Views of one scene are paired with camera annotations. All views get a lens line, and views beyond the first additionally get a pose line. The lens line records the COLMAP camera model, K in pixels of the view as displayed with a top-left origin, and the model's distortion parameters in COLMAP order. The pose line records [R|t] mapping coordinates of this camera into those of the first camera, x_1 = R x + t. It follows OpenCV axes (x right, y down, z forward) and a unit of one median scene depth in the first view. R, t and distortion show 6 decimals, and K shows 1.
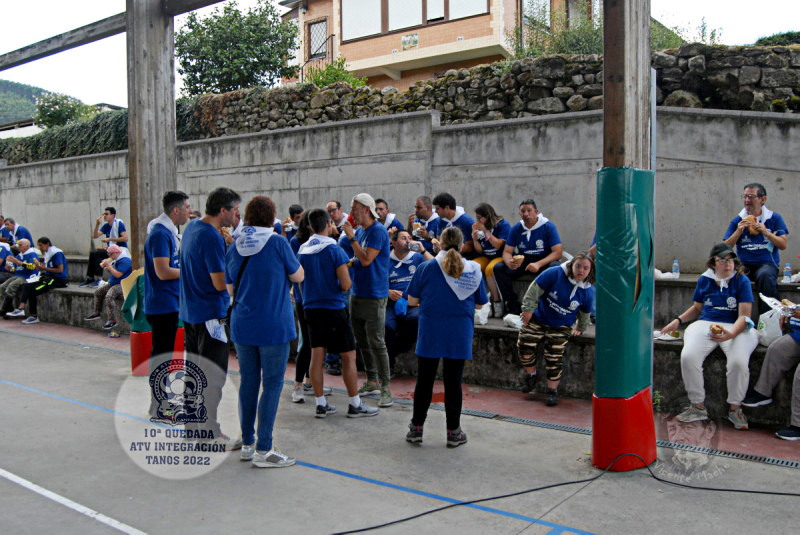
lens RADIAL K [[756.2, 0, 400.0], [0, 756.2, 267.5], [0, 0, 1]] dist [-0.108095, 0.065030]
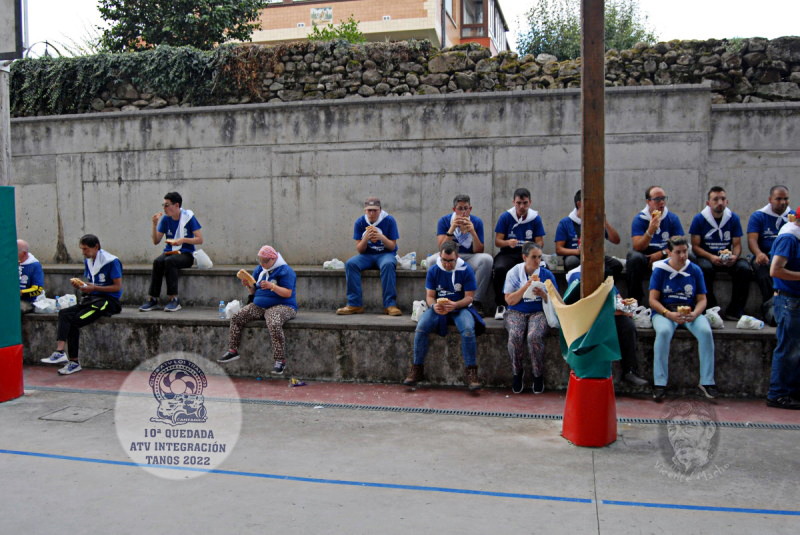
lens RADIAL K [[756.2, 0, 400.0], [0, 756.2, 267.5], [0, 0, 1]] dist [-0.108095, 0.065030]
pose [[0.910513, -0.018621, 0.413061, -0.515250], [0.020701, 0.999786, -0.000561, -0.007825], [-0.412962, 0.009061, 0.910703, 0.320443]]
